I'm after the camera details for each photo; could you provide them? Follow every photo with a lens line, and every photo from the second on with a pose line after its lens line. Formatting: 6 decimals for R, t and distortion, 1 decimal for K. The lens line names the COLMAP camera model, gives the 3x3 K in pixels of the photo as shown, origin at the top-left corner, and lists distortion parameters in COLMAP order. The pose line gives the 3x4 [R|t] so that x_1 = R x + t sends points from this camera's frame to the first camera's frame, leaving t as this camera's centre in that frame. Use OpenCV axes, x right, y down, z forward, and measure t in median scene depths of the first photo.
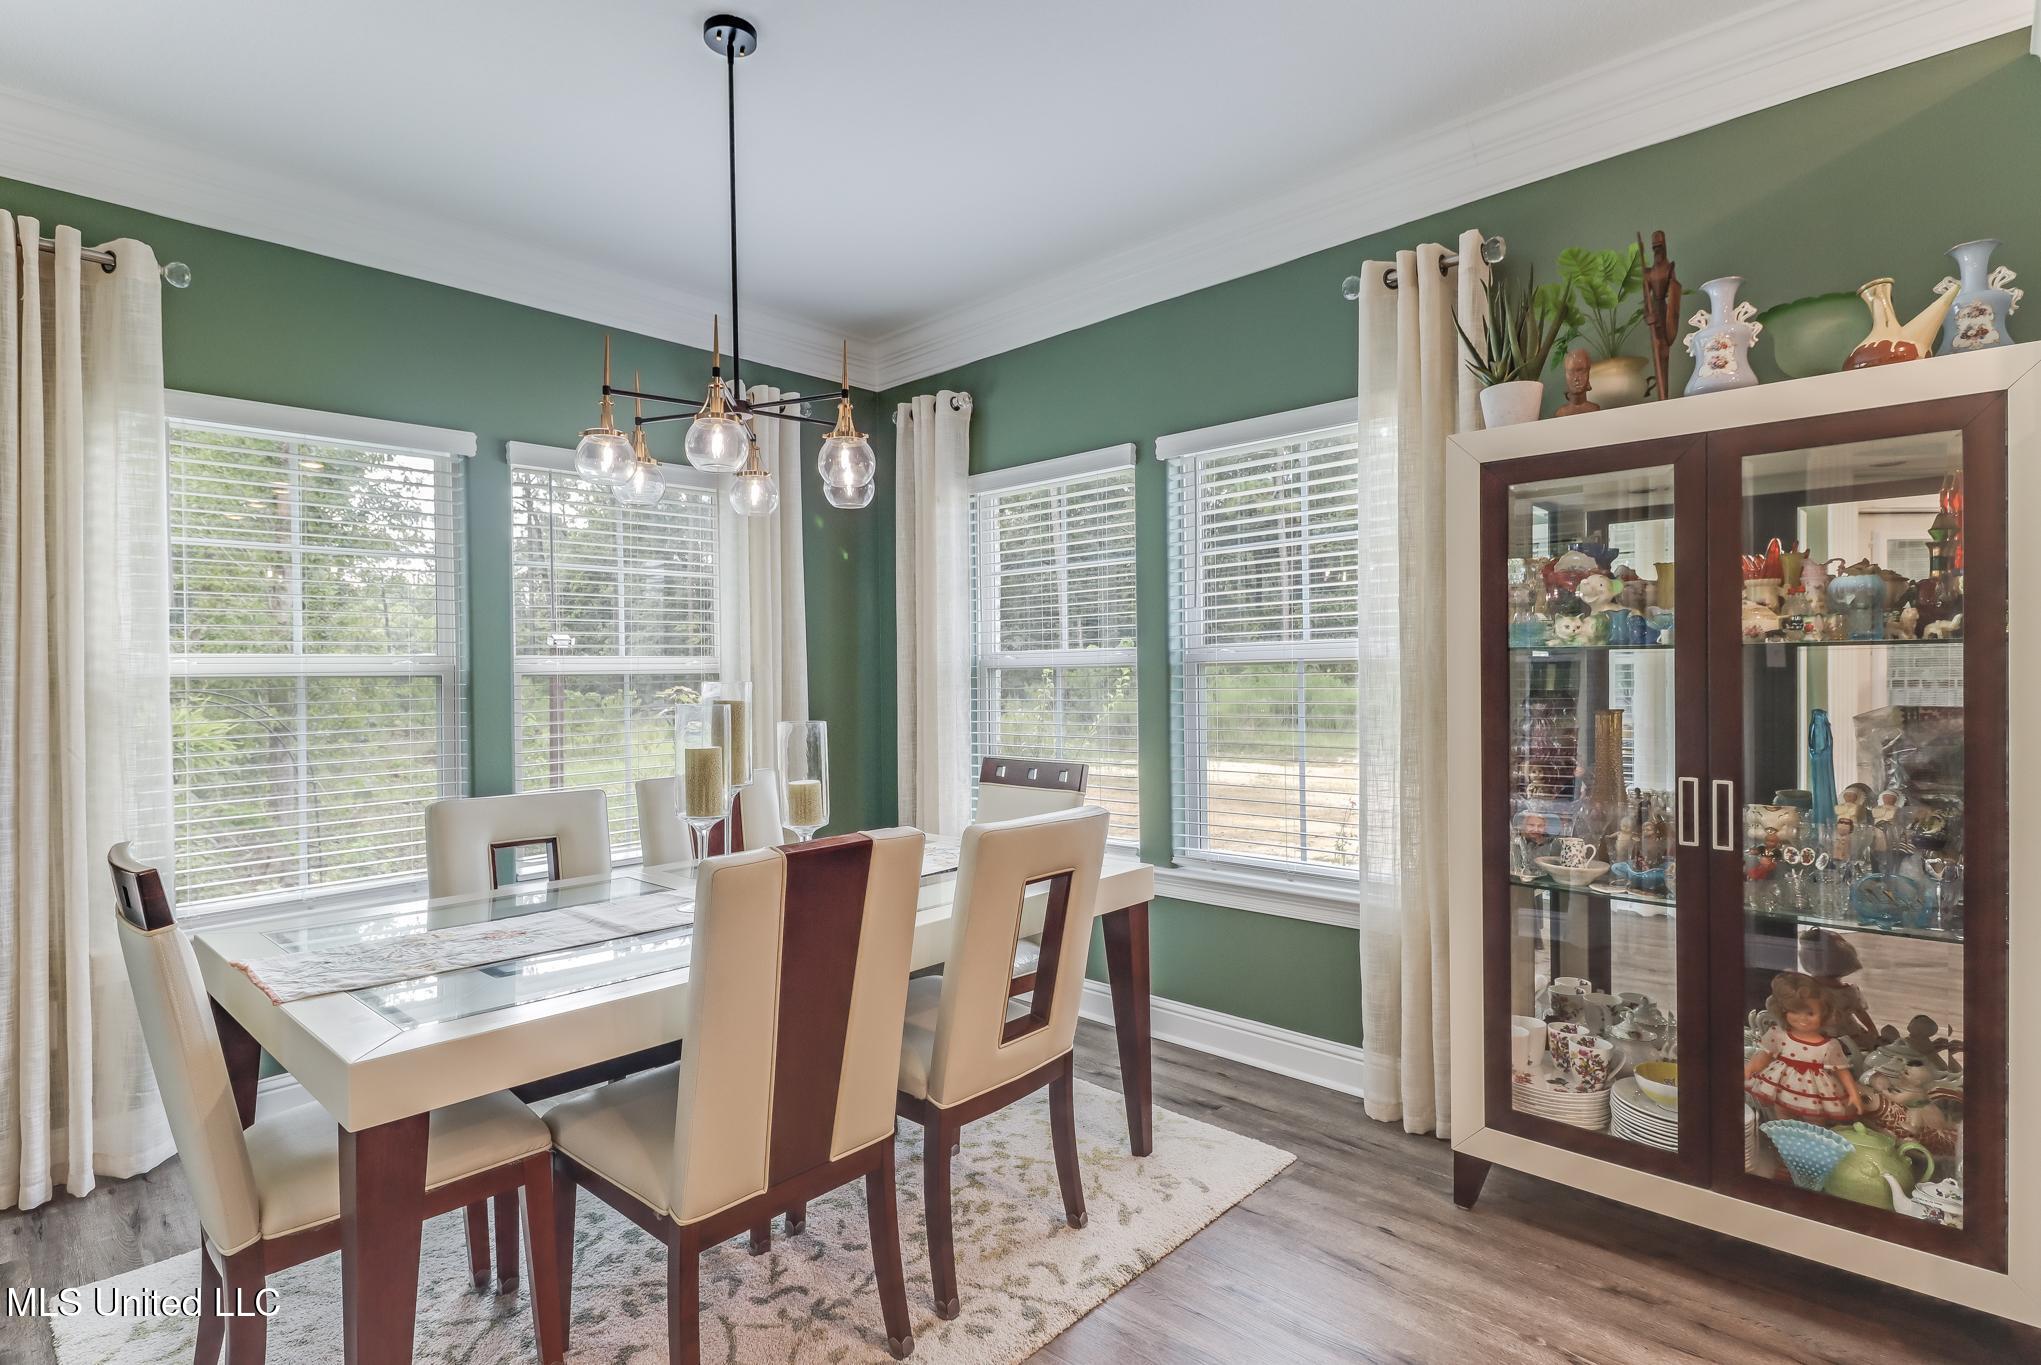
lens RADIAL K [[1038.3, 0, 1022.0], [0, 1038.3, 675.3], [0, 0, 1]] dist [0.008188, -0.000624]
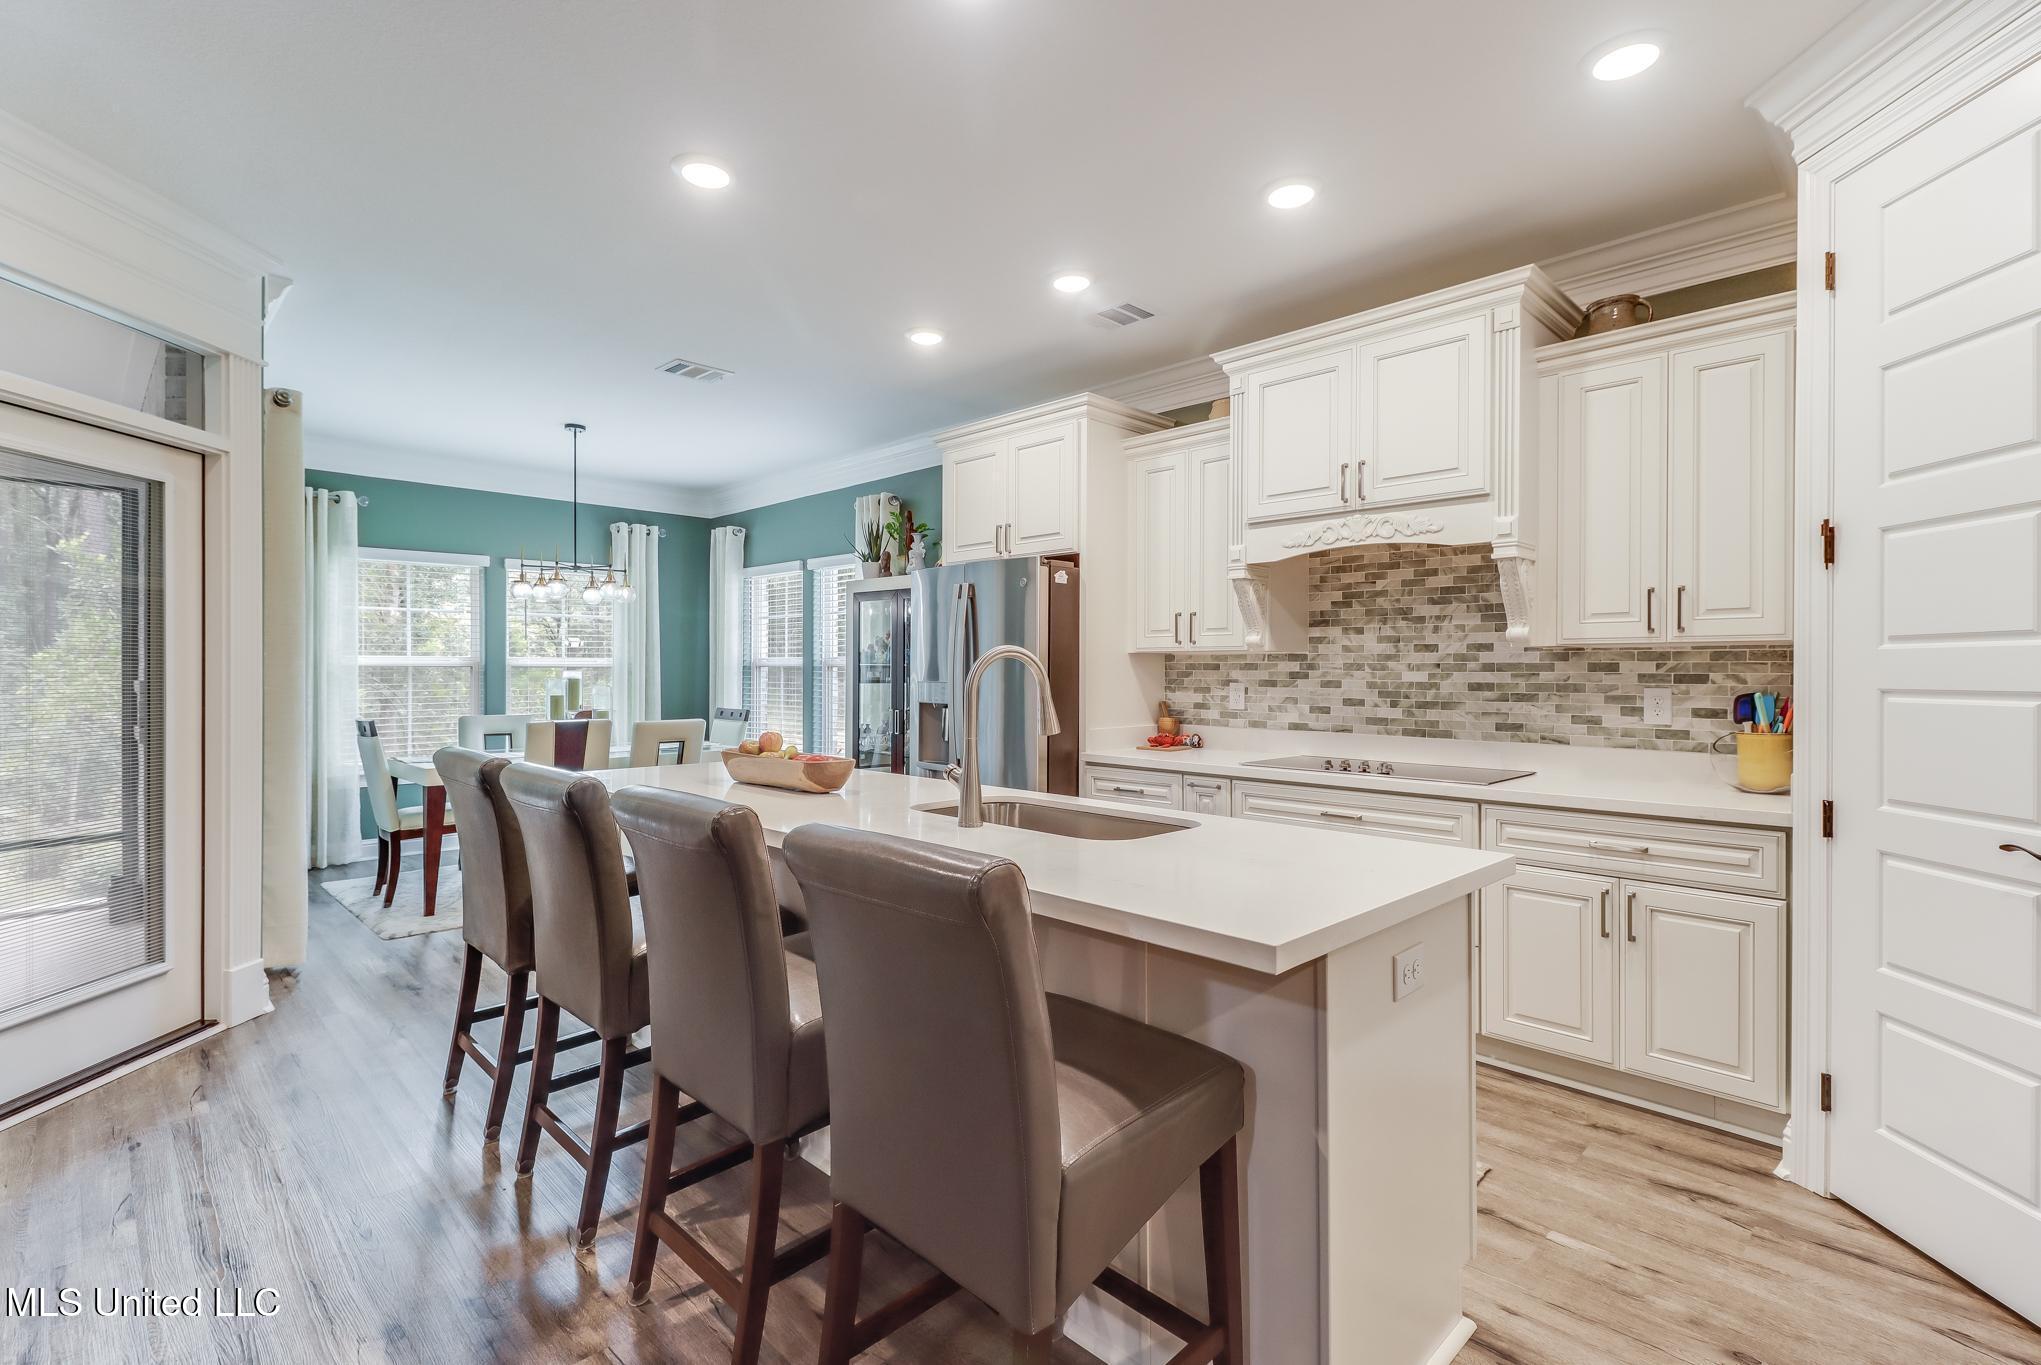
lens RADIAL K [[916.4, 0, 1014.7], [0, 916.4, 669.7], [0, 0, 1]] dist [0.001257, -0.000171]
pose [[0.999799, 0.015283, -0.012966, 0.615963], [-0.015283, 0.999883, 0.000073, -0.009988], [0.012966, 0.000125, 0.999916, -0.926365]]
